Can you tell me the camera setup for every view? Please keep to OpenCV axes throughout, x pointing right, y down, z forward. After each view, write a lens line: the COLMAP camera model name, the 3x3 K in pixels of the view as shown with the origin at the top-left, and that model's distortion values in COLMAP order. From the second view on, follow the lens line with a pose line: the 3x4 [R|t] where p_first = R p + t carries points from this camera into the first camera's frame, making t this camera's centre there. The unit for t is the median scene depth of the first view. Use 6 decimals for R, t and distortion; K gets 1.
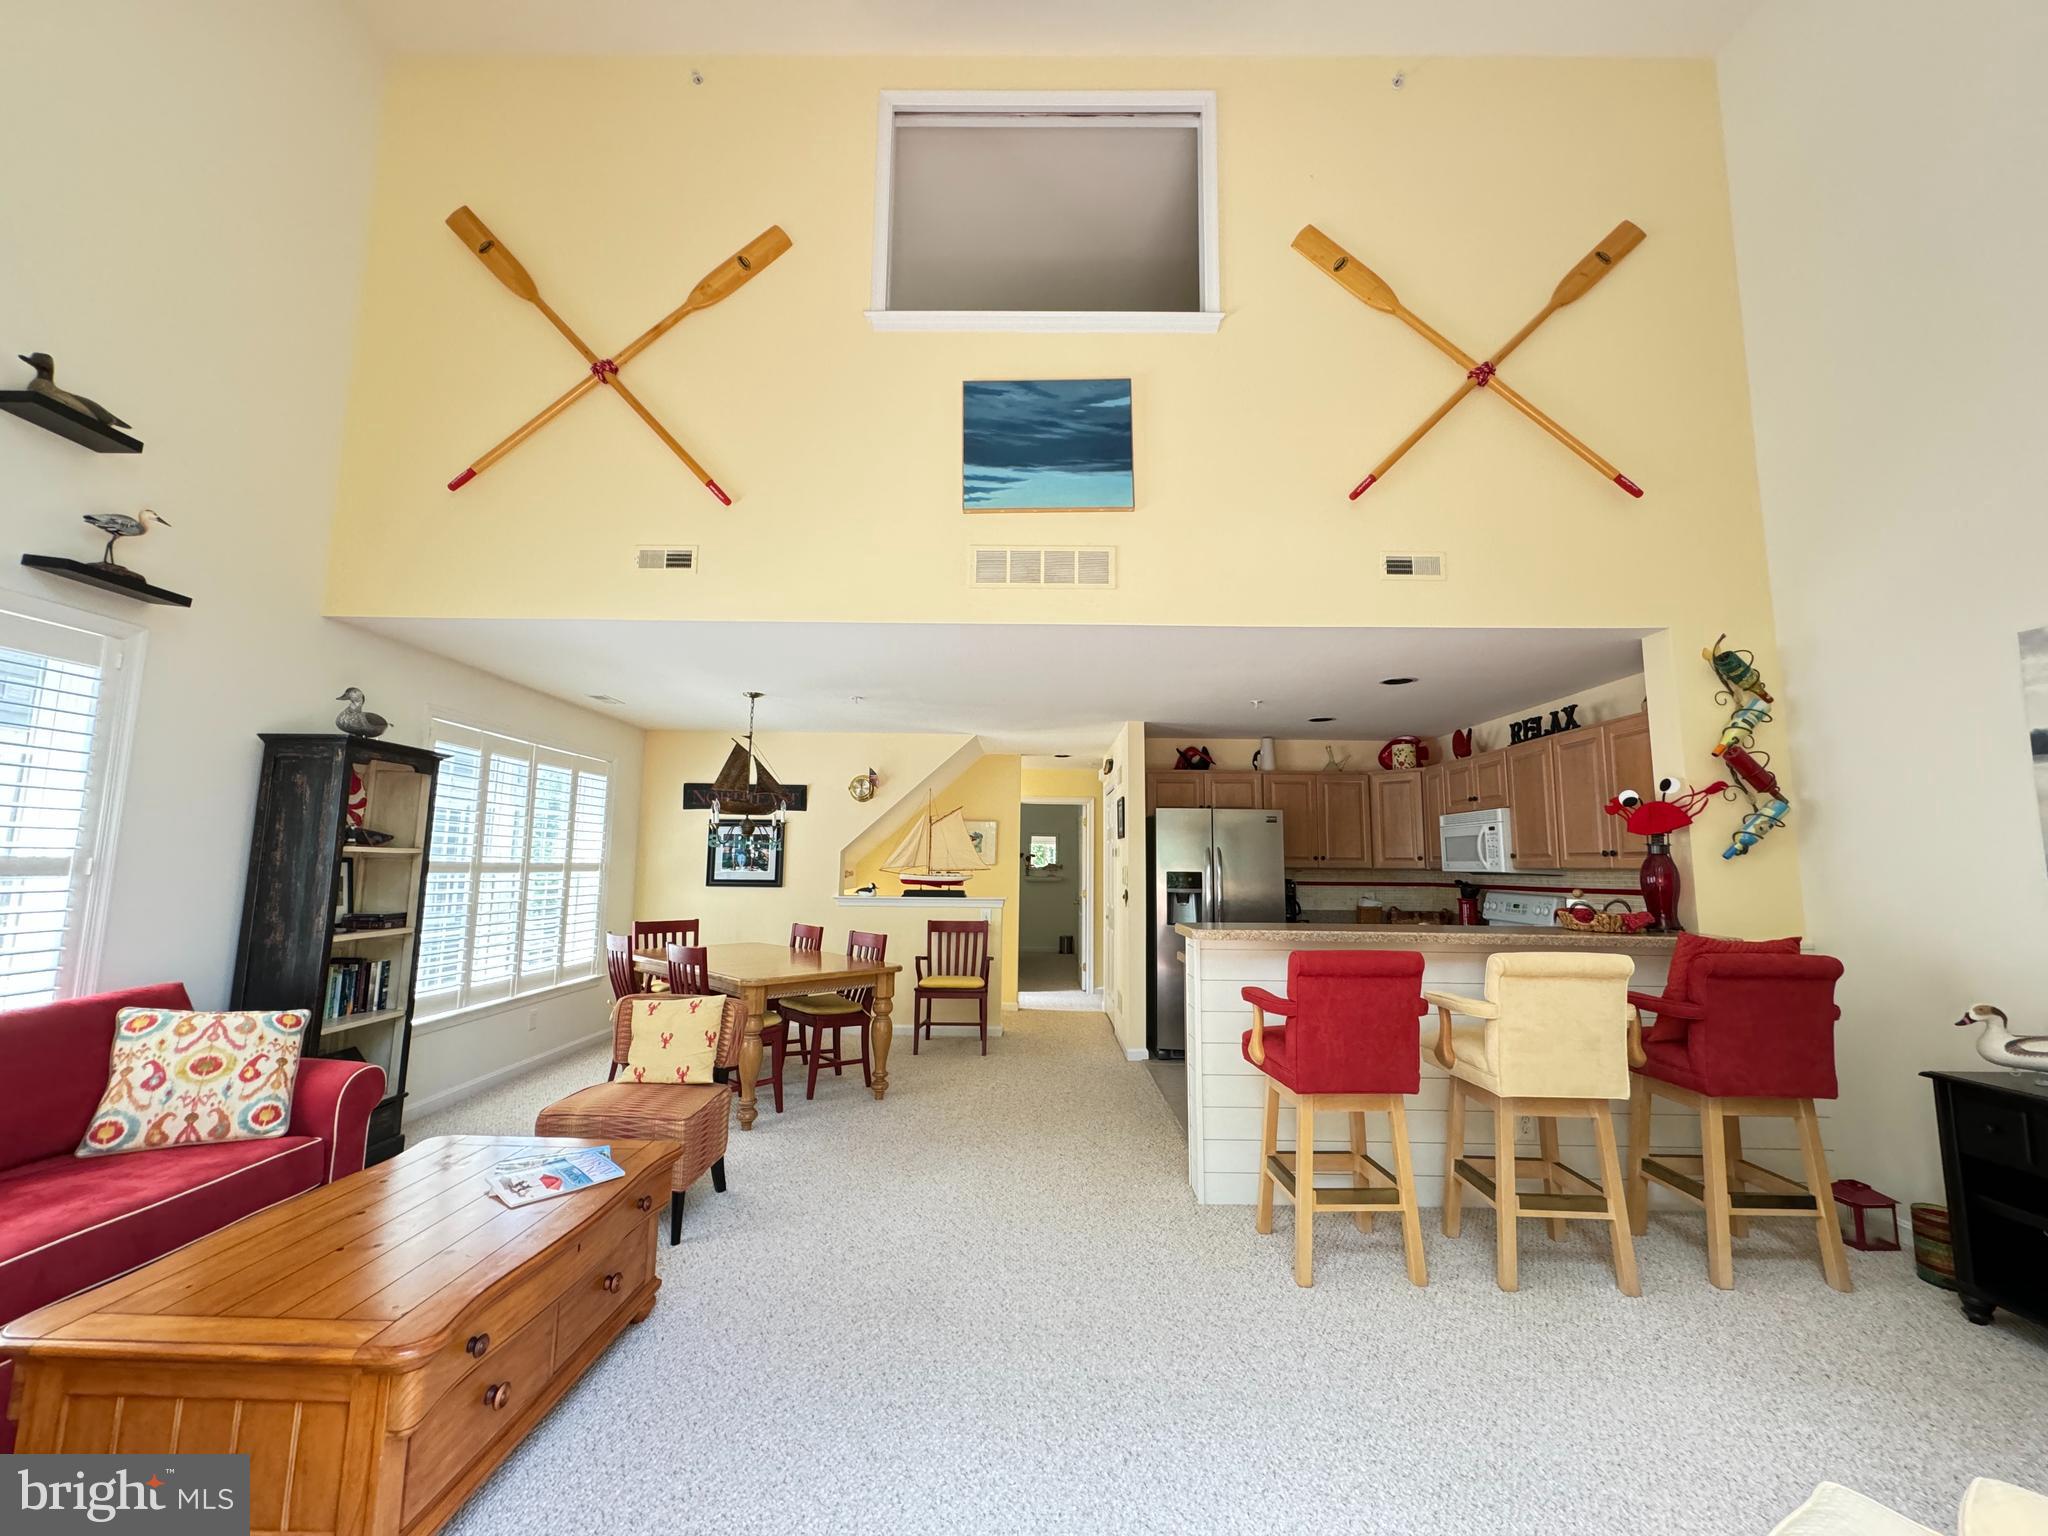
lens RADIAL K [[814.4, 0, 1024.2], [0, 814.4, 768.3], [0, 0, 1]] dist [-0.000694, 0.000620]
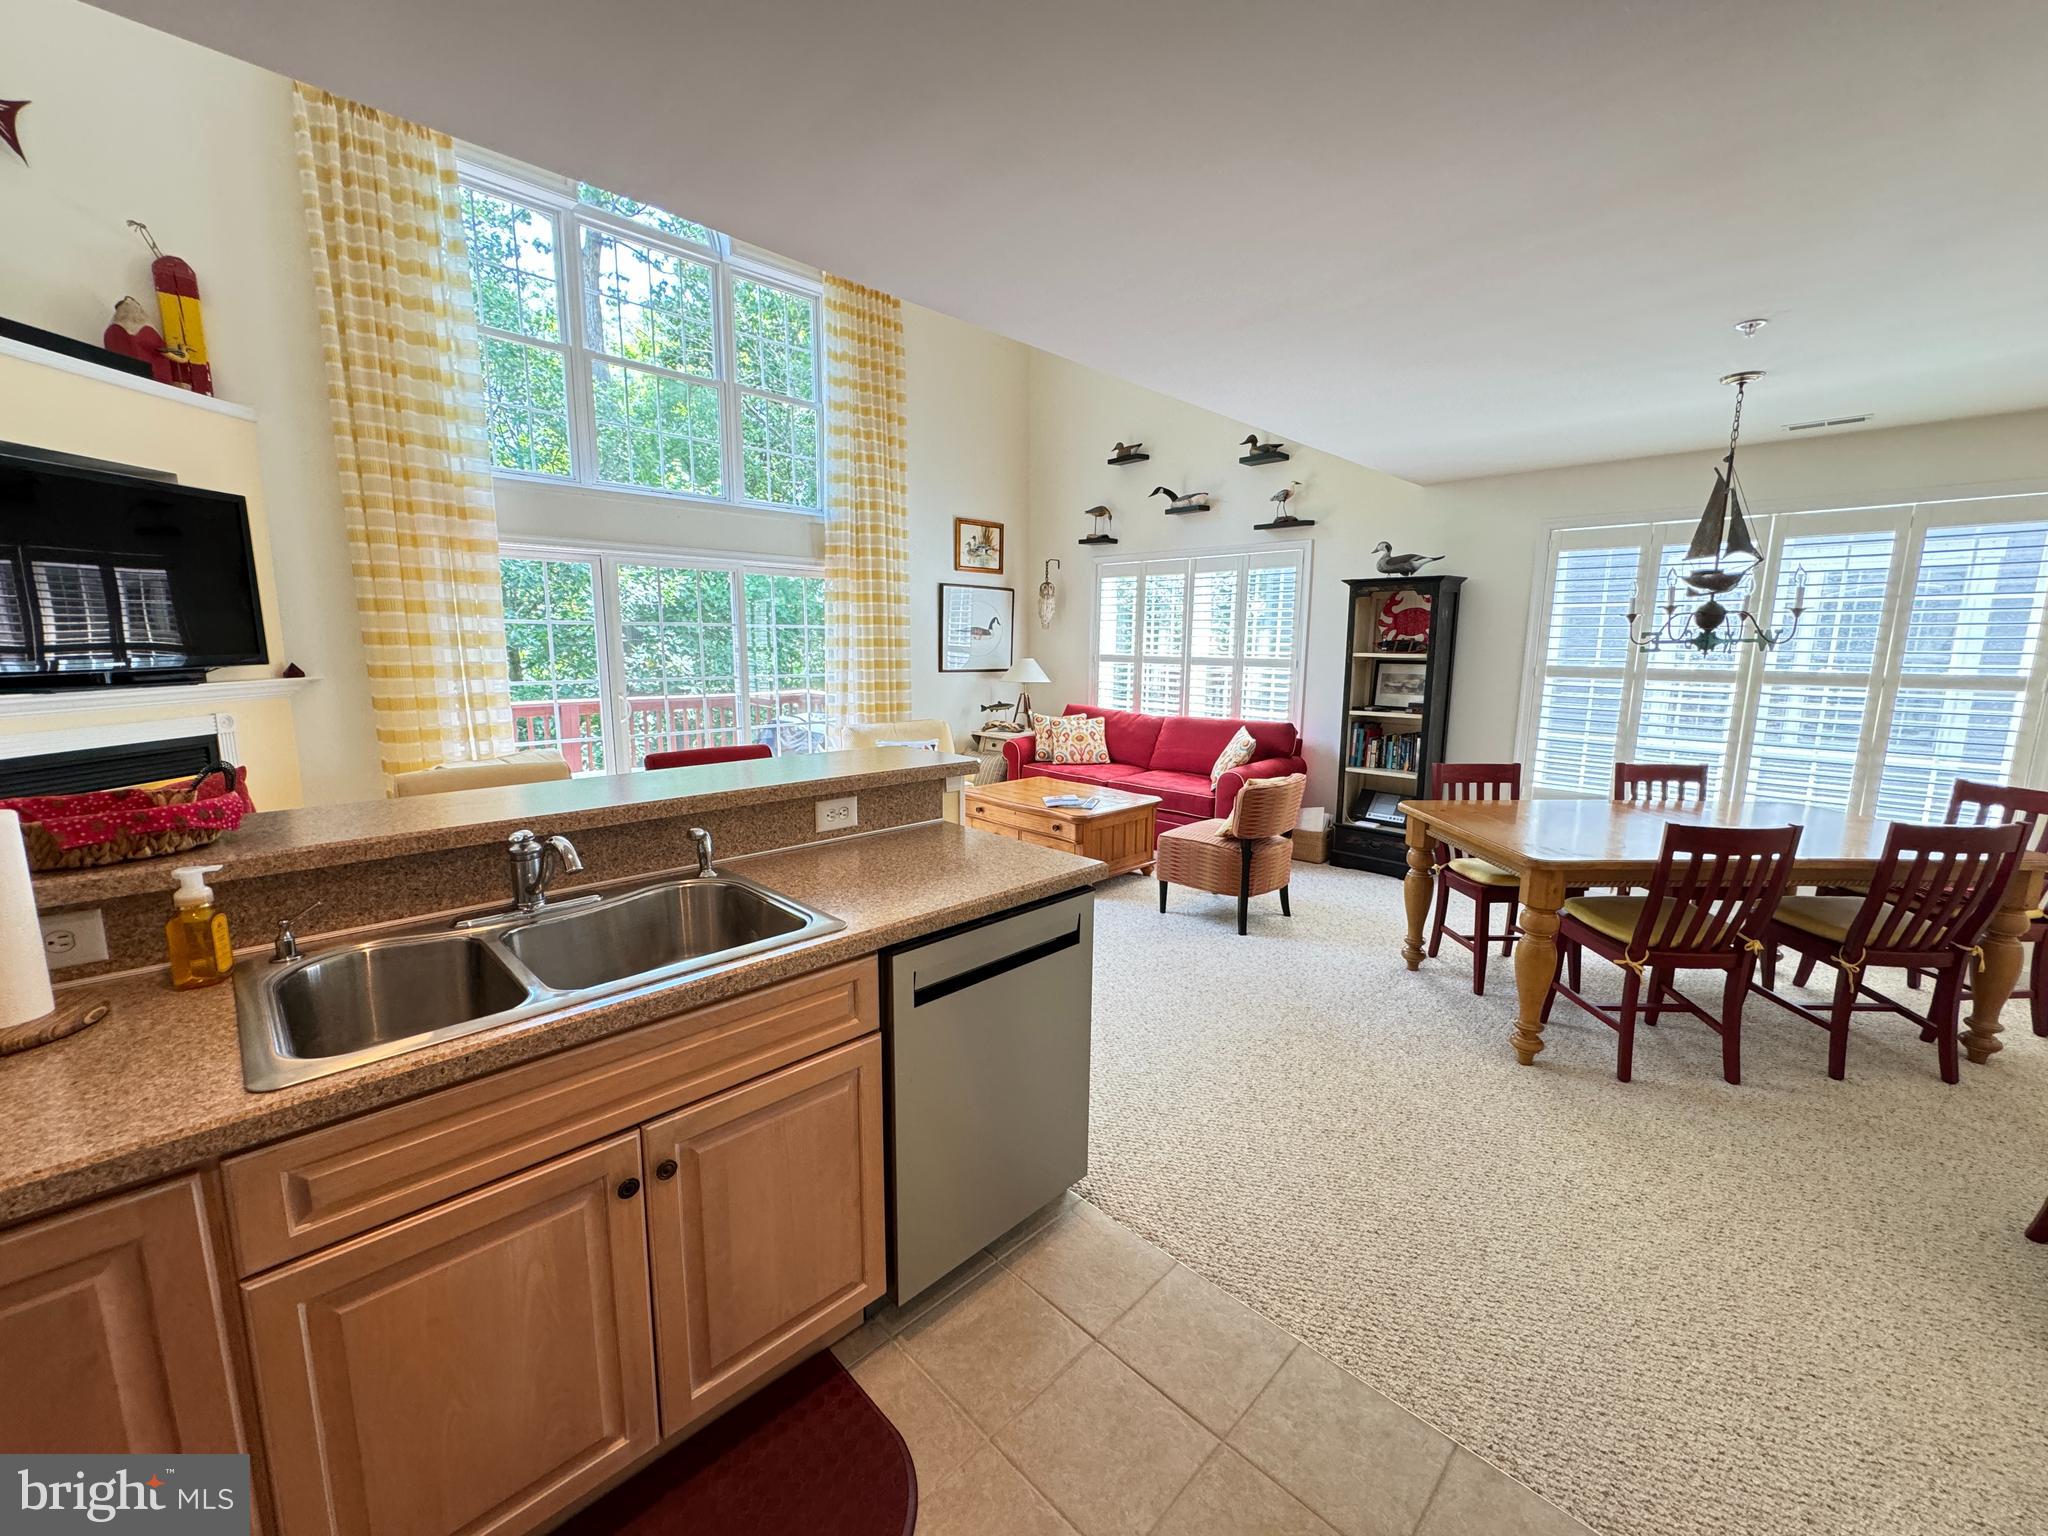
lens RADIAL K [[814.4, 0, 1022.8], [0, 814.4, 769.3], [0, 0, 1]] dist [-0.000694, 0.000620]
pose [[-0.707814, 0.094329, -0.700072, 0.506816], [0.069688, 0.995534, 0.063681, 0.125284], [0.702953, -0.003712, -0.711227, 1.197392]]
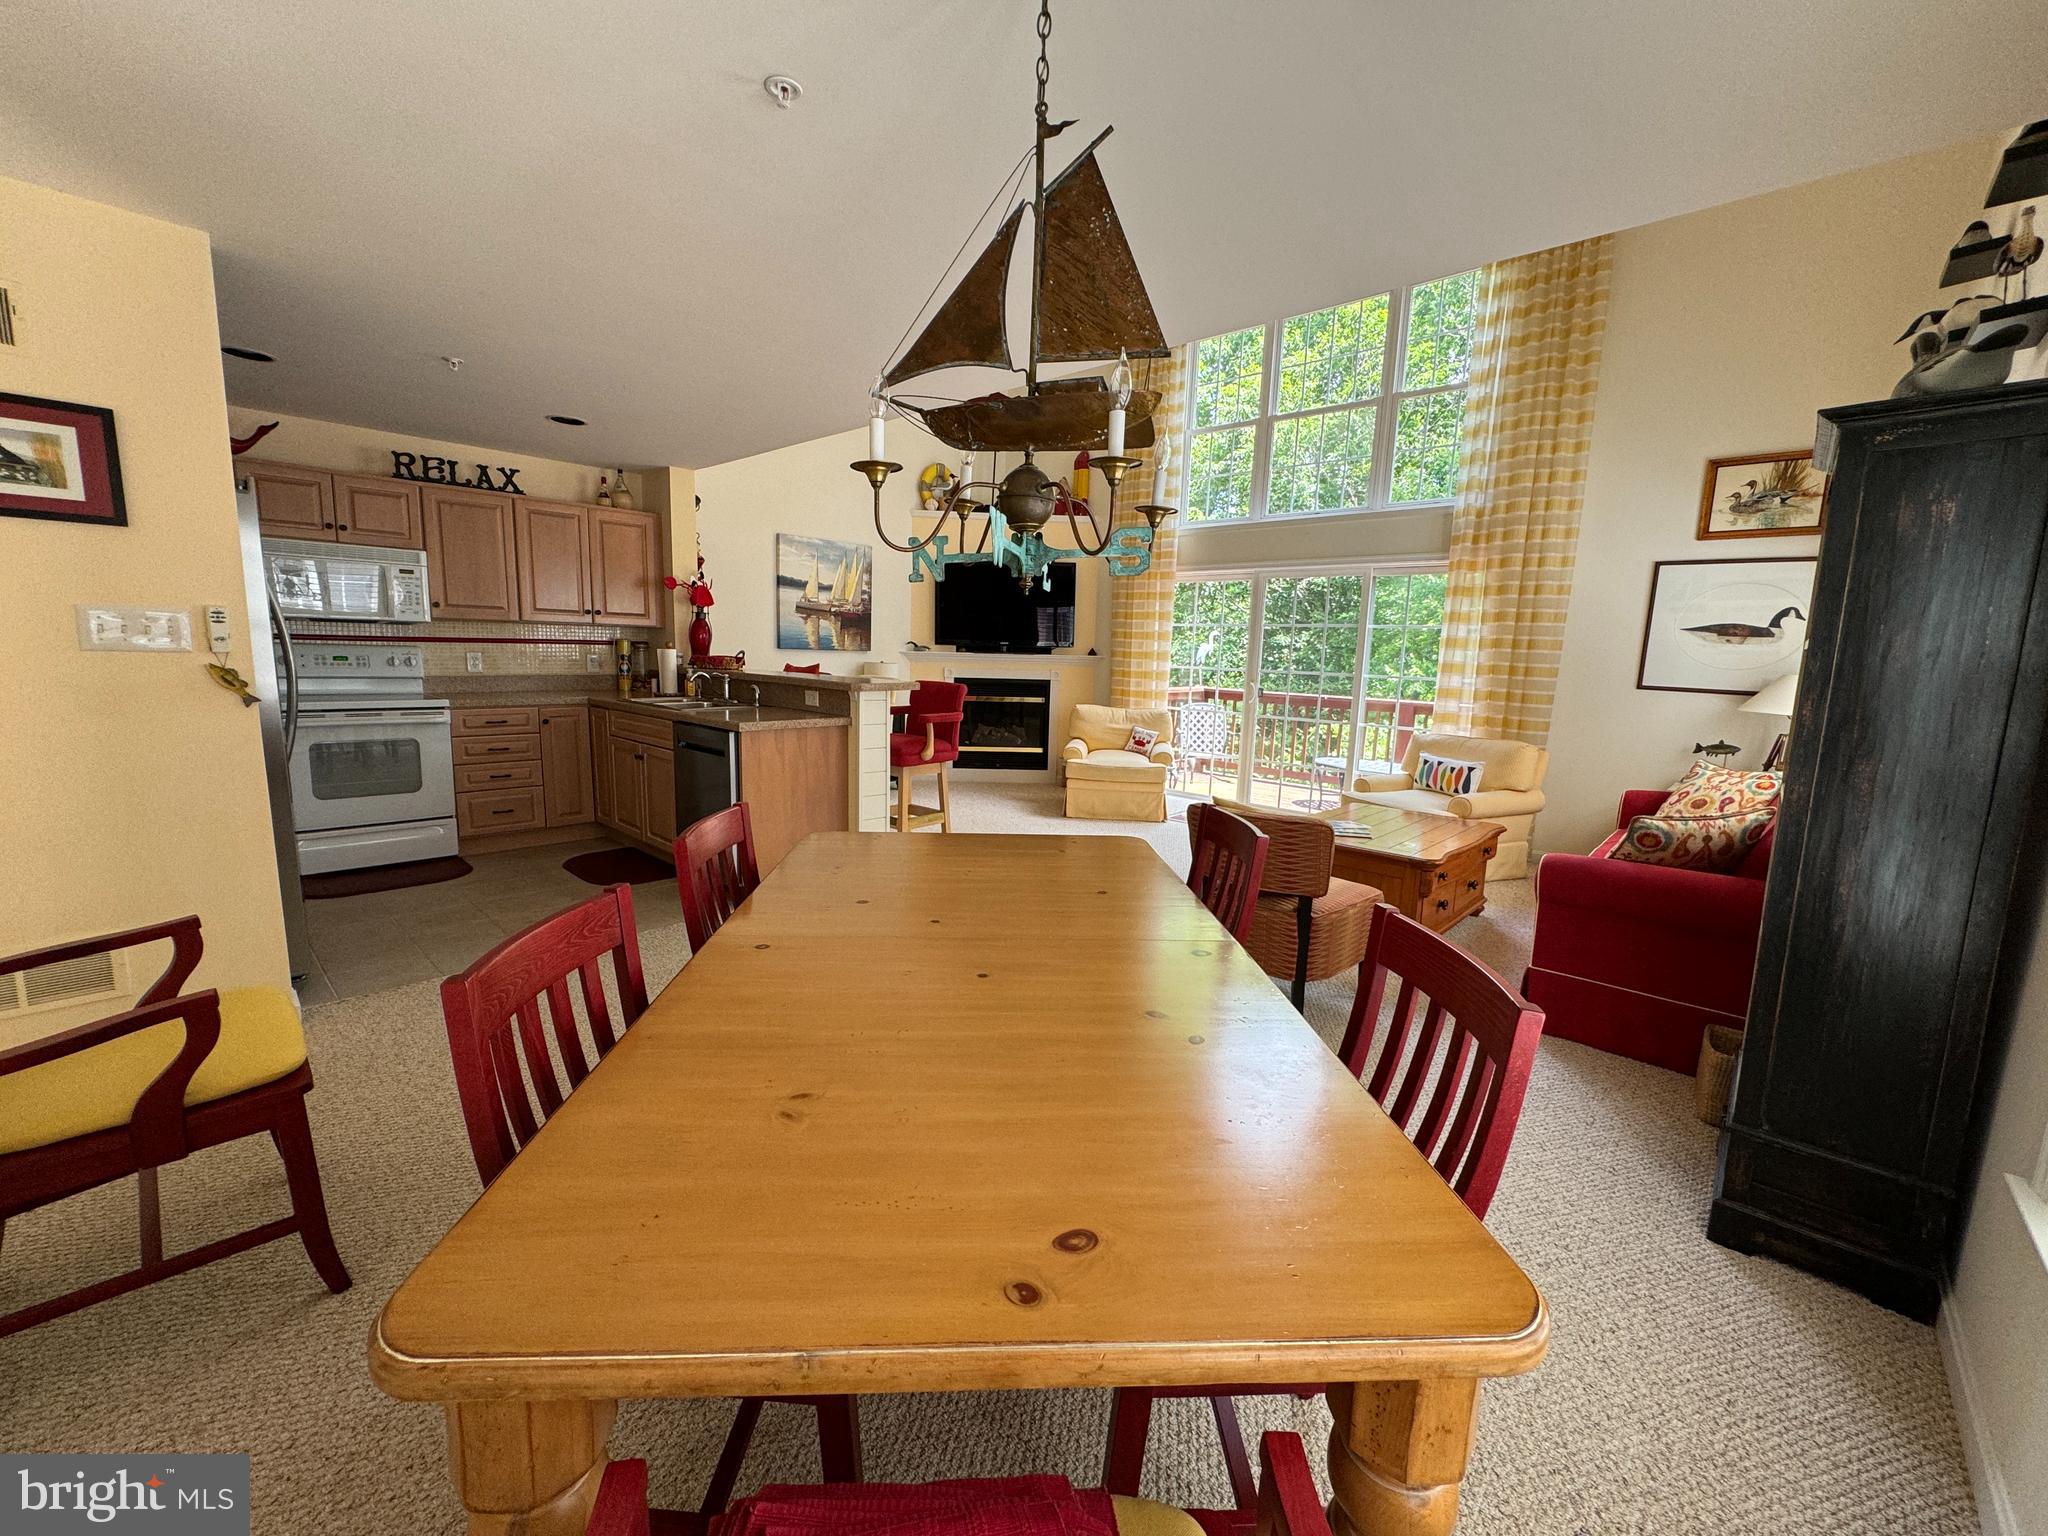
lens RADIAL K [[814.4, 0, 1022.0], [0, 814.4, 767.9], [0, 0, 1]] dist [-0.000694, 0.000620]
pose [[-0.737368, -0.134989, 0.661866, -0.592714], [-0.121501, 0.990353, 0.066624, 0.161134], [-0.664475, -0.031291, -0.746656, 1.344707]]
